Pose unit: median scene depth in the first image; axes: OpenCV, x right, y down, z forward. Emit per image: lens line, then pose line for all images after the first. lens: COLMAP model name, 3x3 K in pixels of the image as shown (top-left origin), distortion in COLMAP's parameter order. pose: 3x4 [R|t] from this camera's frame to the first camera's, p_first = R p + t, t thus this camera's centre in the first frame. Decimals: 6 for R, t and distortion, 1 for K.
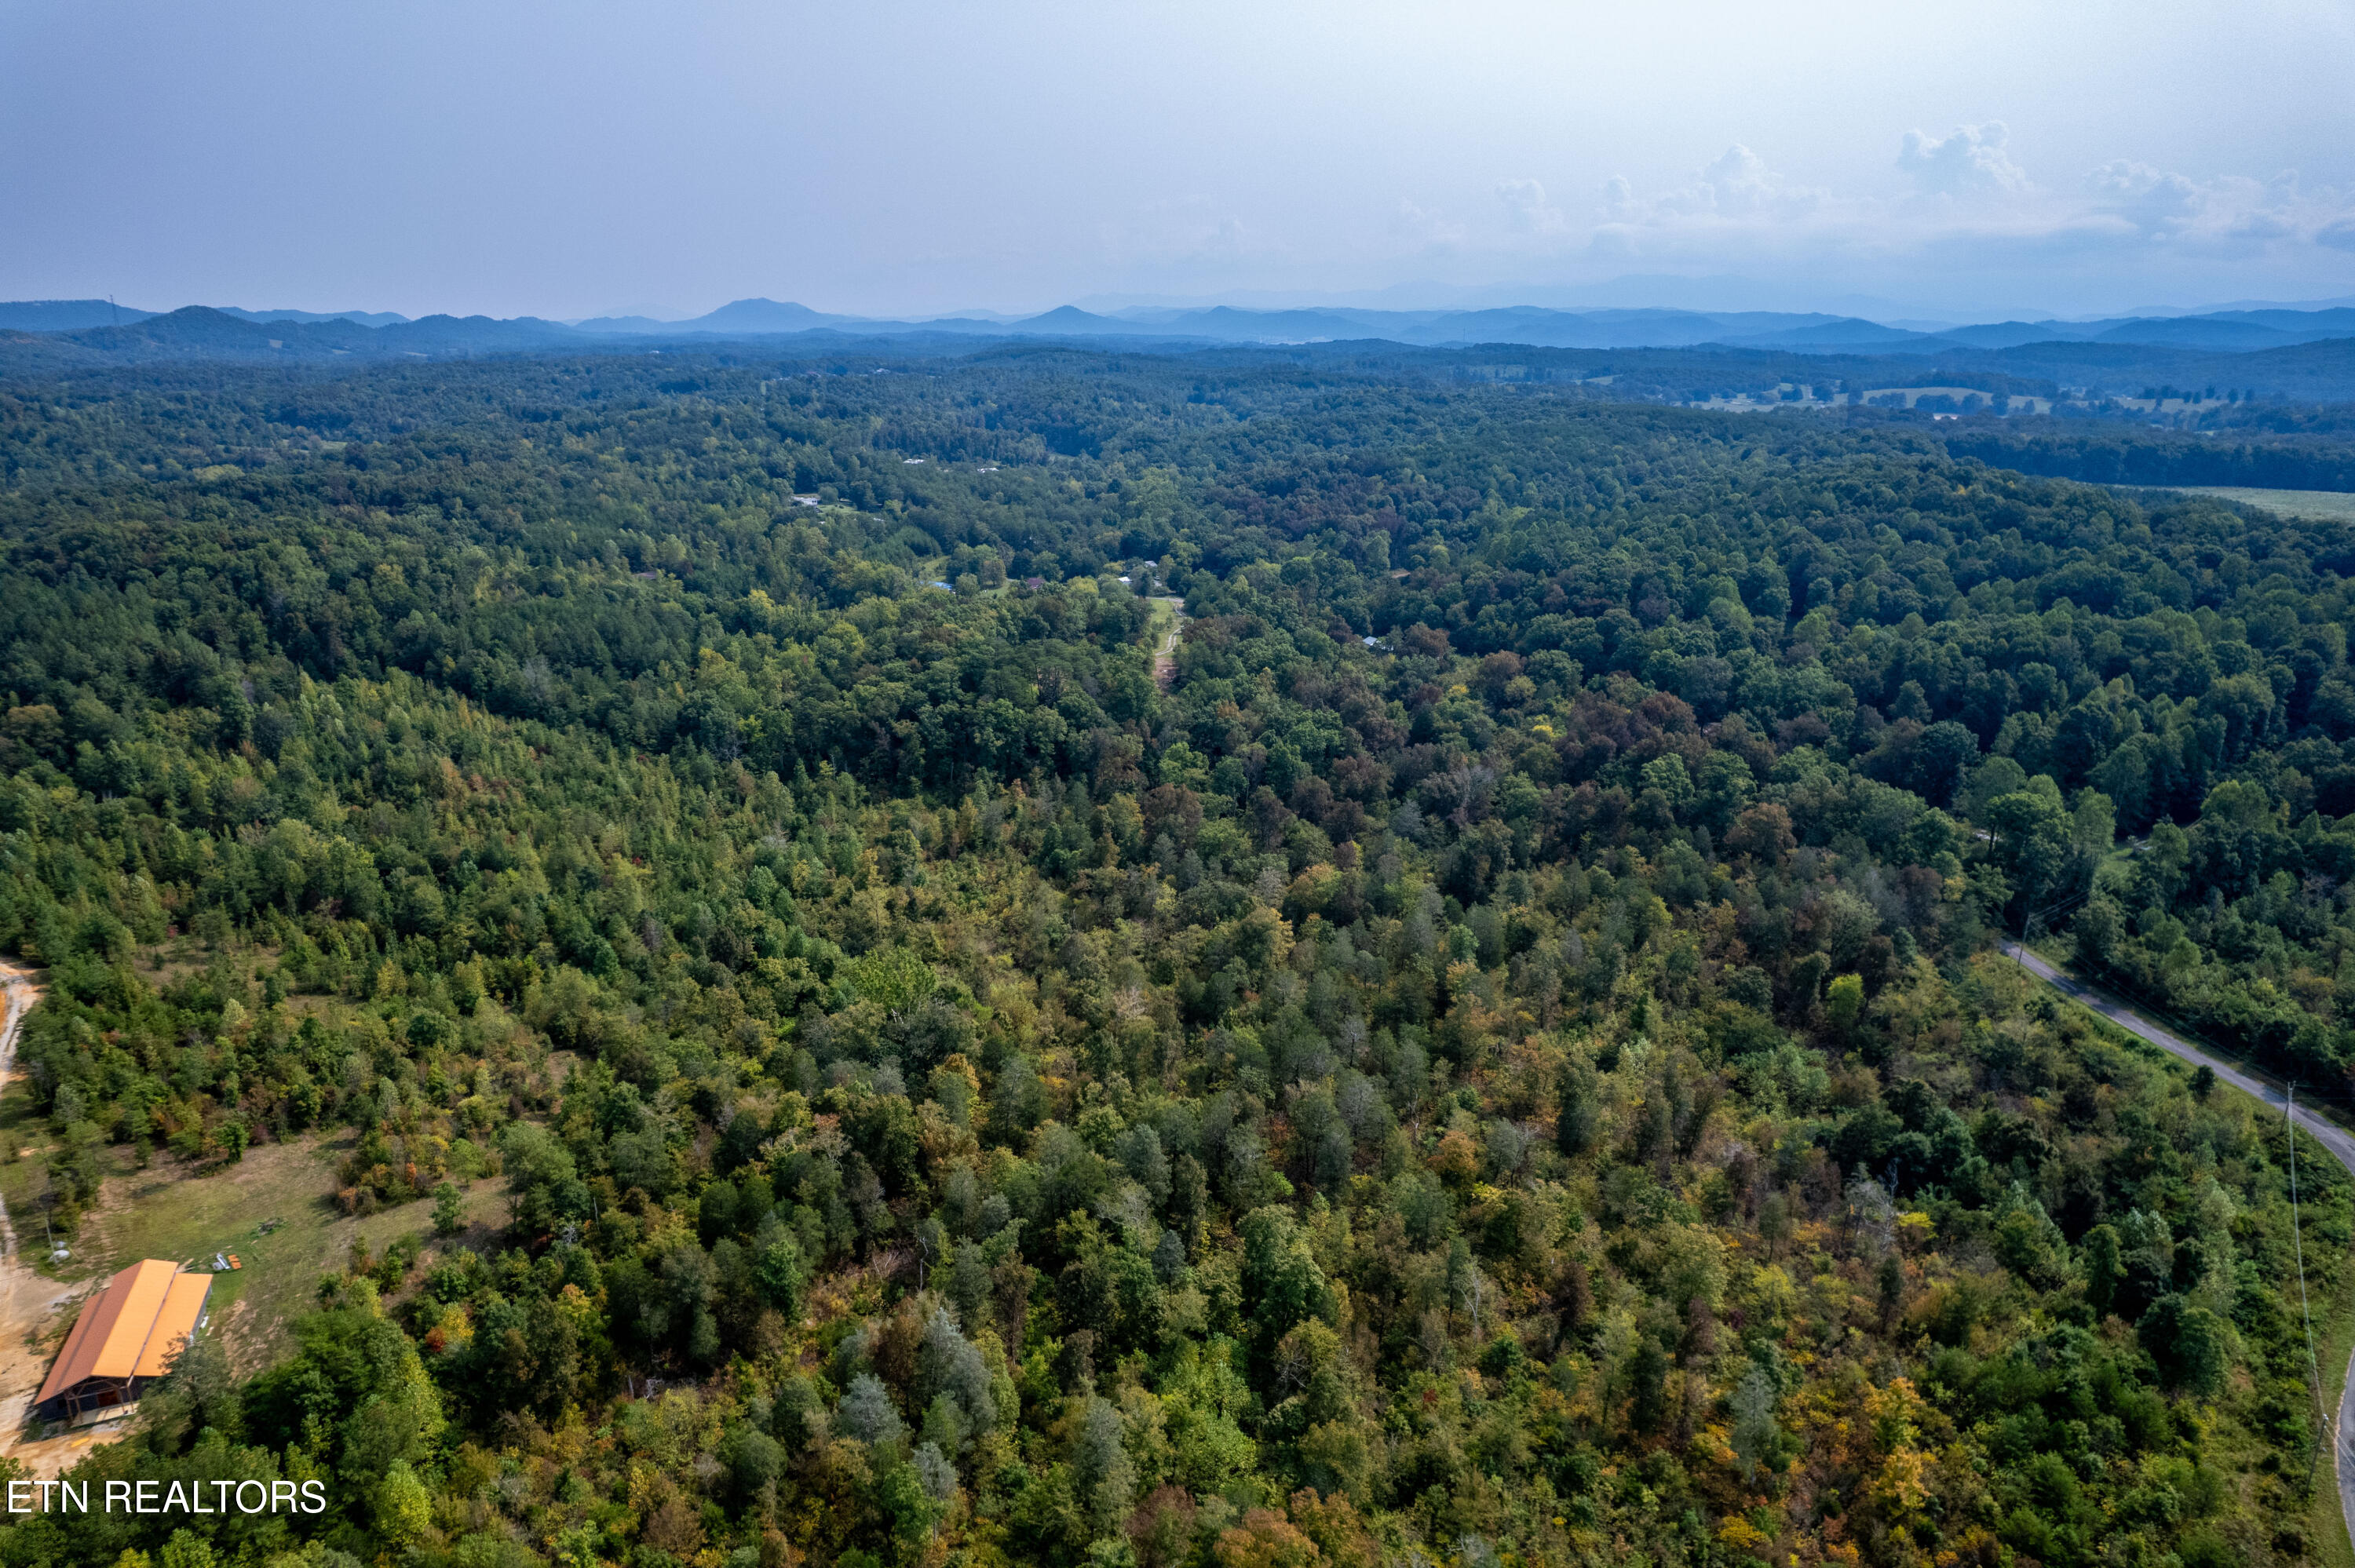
lens RADIAL K [[1499.4, 0, 1173.4], [0, 1499.4, 797.4], [0, 0, 1]] dist [-0.077623, 0.066065]
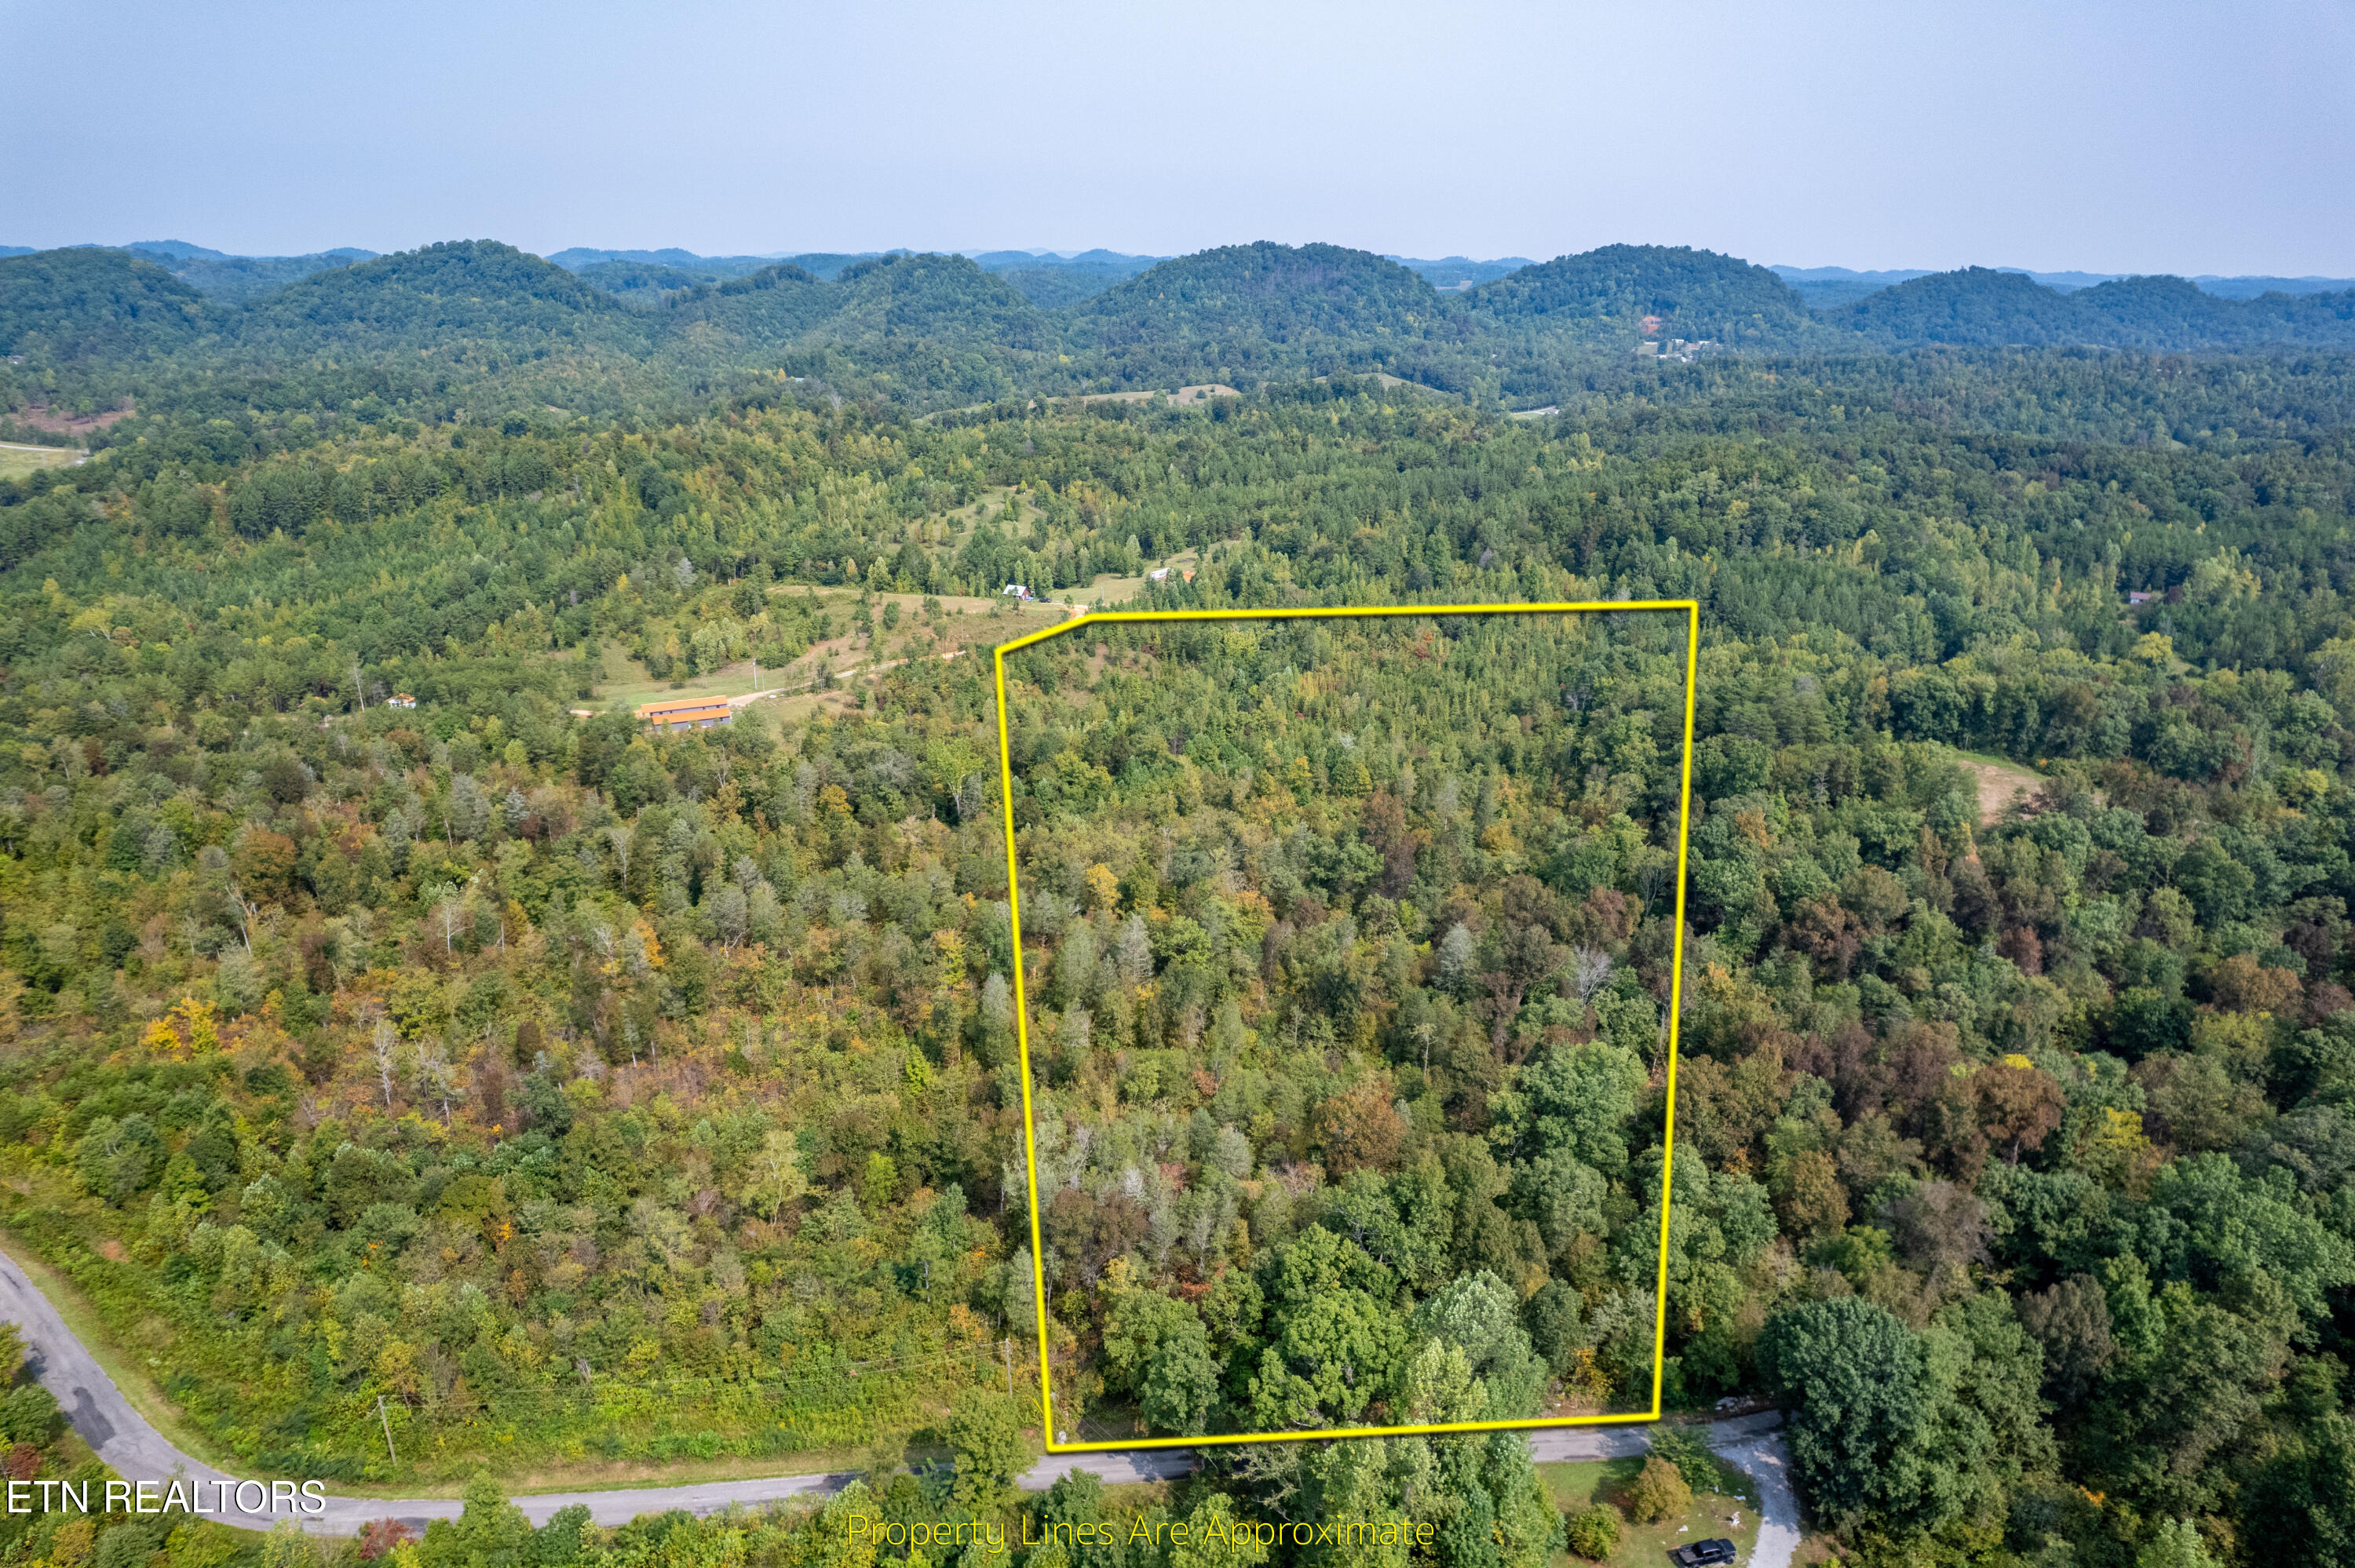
lens RADIAL K [[1499.4, 0, 1175.0], [0, 1499.4, 789.3], [0, 0, 1]] dist [-0.077623, 0.066065]
pose [[0.076572, 0.329691, -0.940979, 0.581211], [-0.315744, 0.903197, 0.290760, -0.163220], [0.945750, 0.274845, 0.173257, 0.501146]]
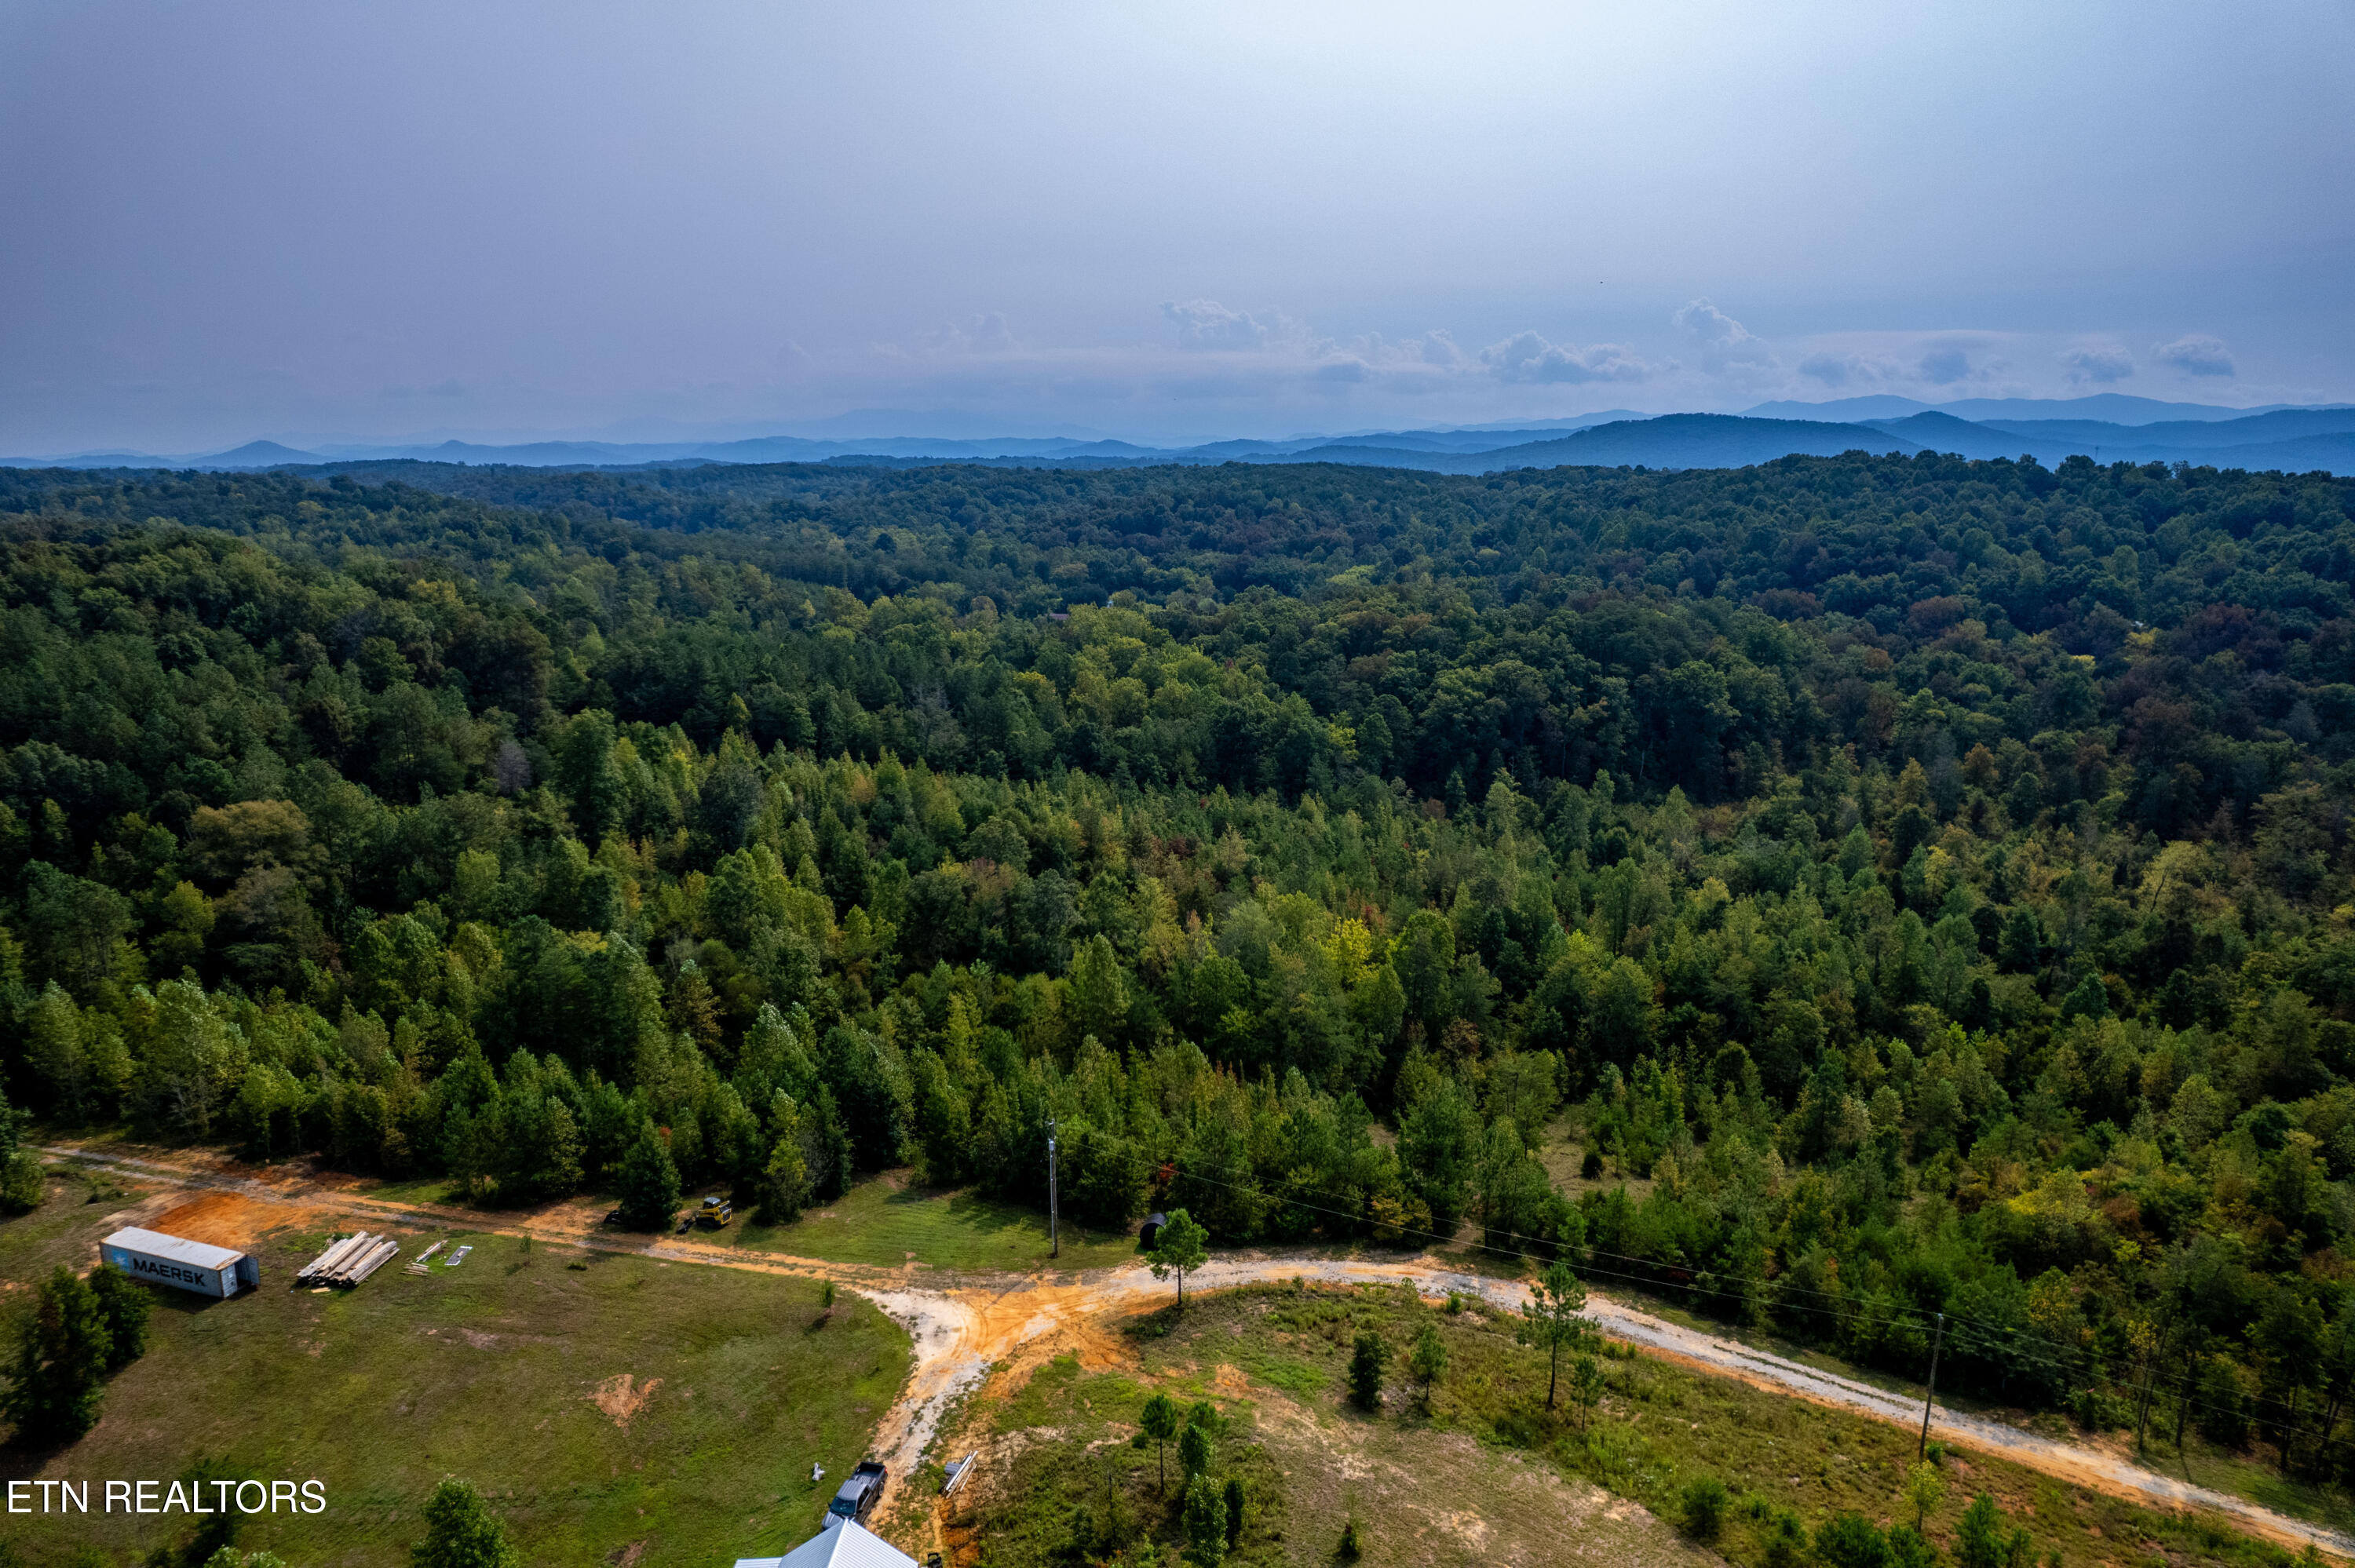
lens RADIAL K [[1499.4, 0, 1179.6], [0, 1499.4, 795.0], [0, 0, 1]] dist [-0.077623, 0.066065]
pose [[0.876993, -0.108331, 0.468132, -0.591505], [0.148410, 0.987688, -0.049467, 0.000543], [-0.457009, 0.112857, 0.882273, 0.378195]]
